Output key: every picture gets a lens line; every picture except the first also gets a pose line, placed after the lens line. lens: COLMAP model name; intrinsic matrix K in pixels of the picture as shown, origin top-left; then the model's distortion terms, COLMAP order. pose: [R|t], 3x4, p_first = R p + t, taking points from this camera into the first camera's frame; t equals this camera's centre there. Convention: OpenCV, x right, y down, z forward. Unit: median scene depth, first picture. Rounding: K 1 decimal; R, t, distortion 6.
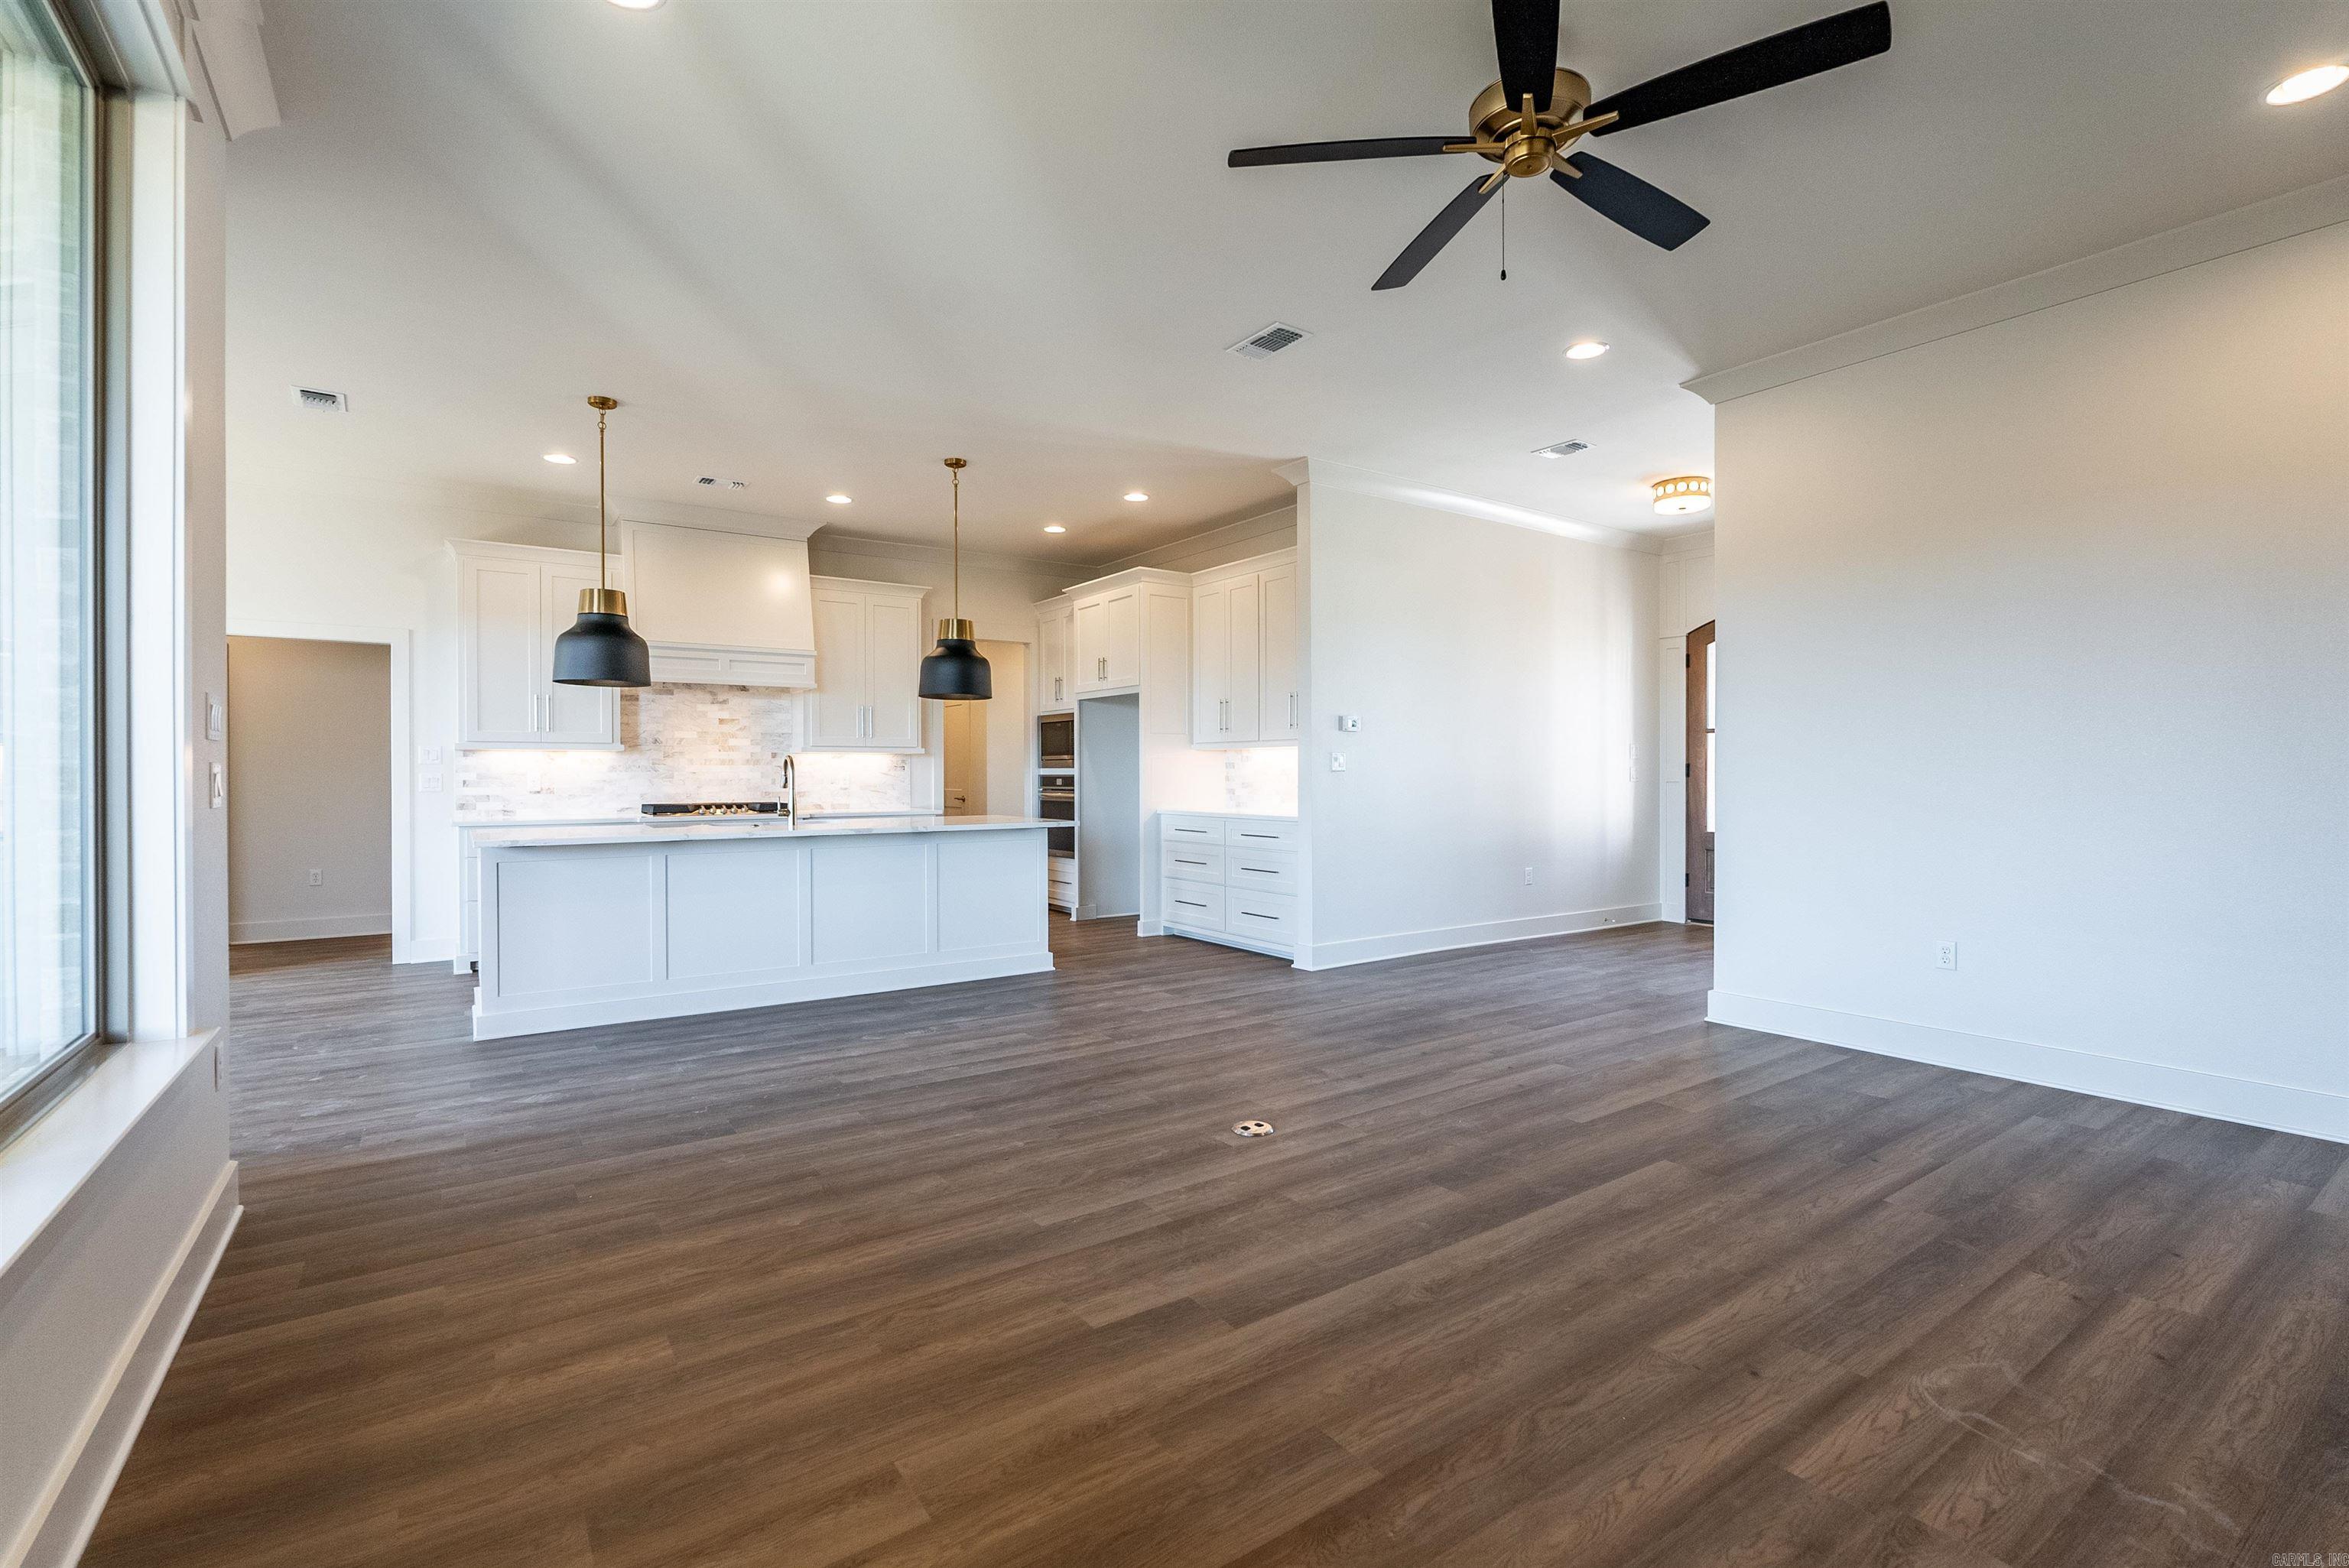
lens RADIAL K [[1036.6, 0, 1172.9], [0, 1036.6, 775.8], [0, 0, 1]] dist [-0.010432, 0.001450]
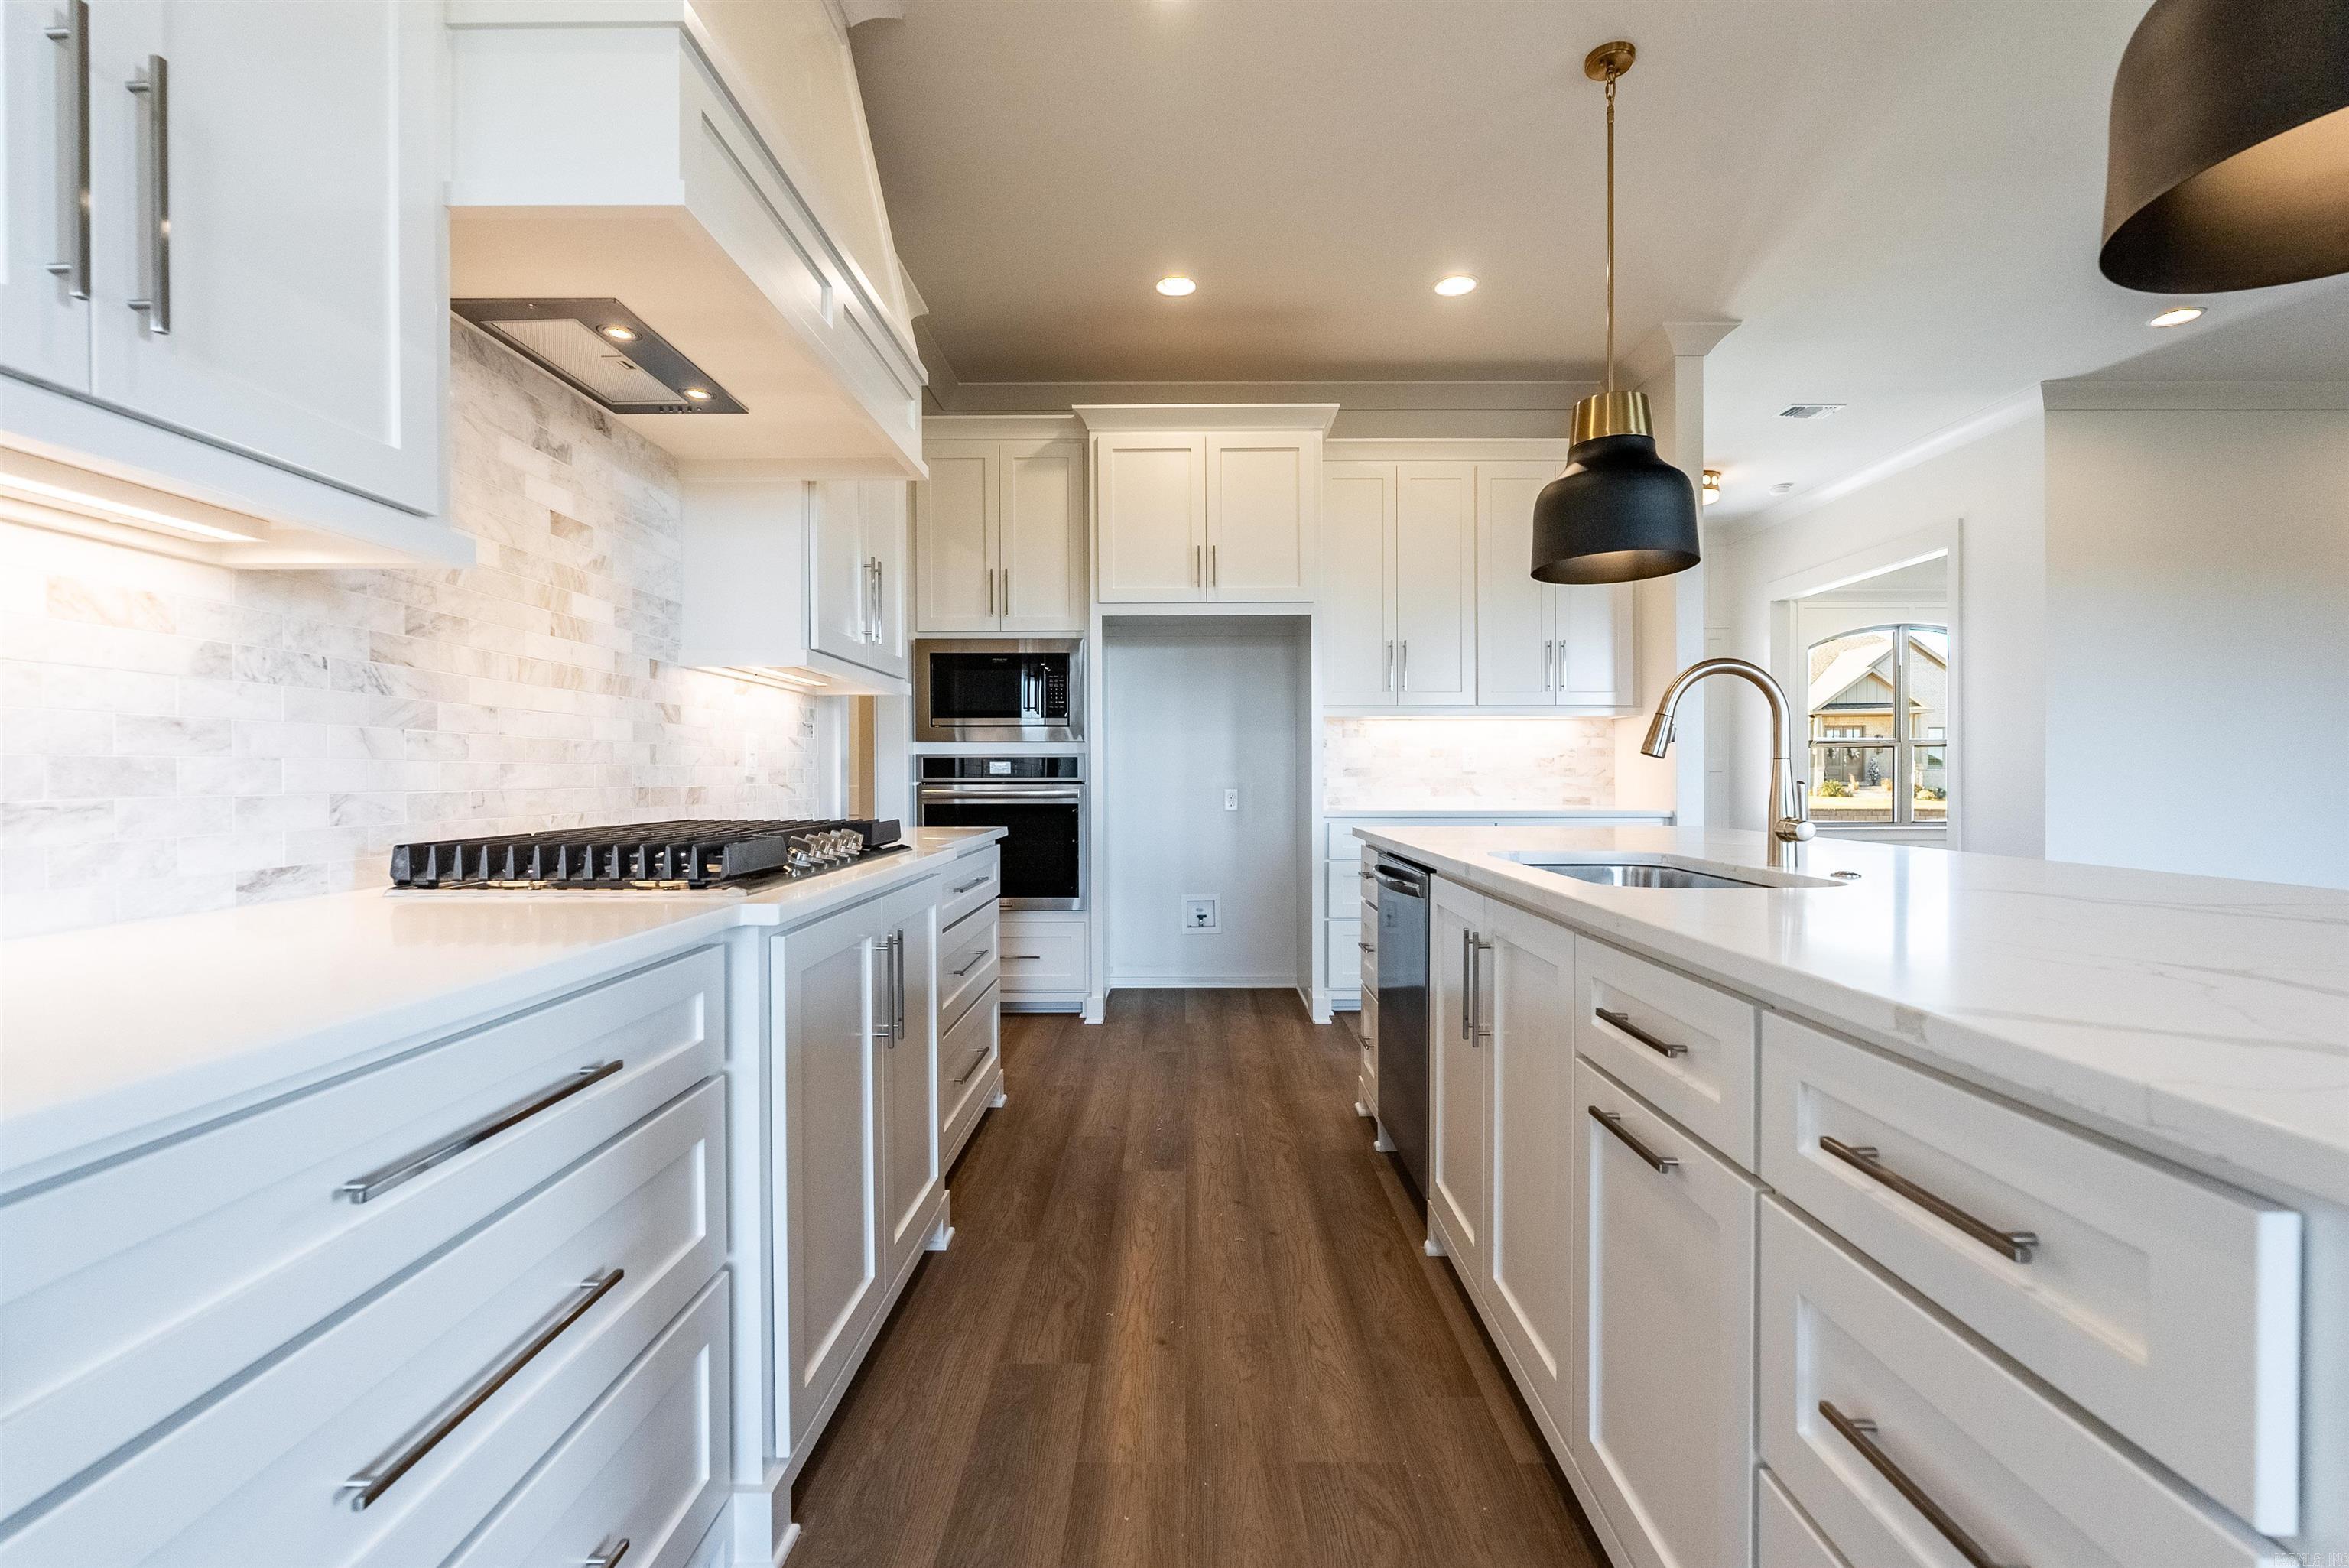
lens RADIAL K [[1036.6, 0, 1176.9], [0, 1036.6, 784.0], [0, 0, 1]] dist [-0.010432, 0.001450]
pose [[0.577481, -0.006264, 0.816380, -0.563527], [0.006808, 0.999973, 0.002858, 0.014974], [-0.816376, 0.003907, 0.577508, 0.719963]]
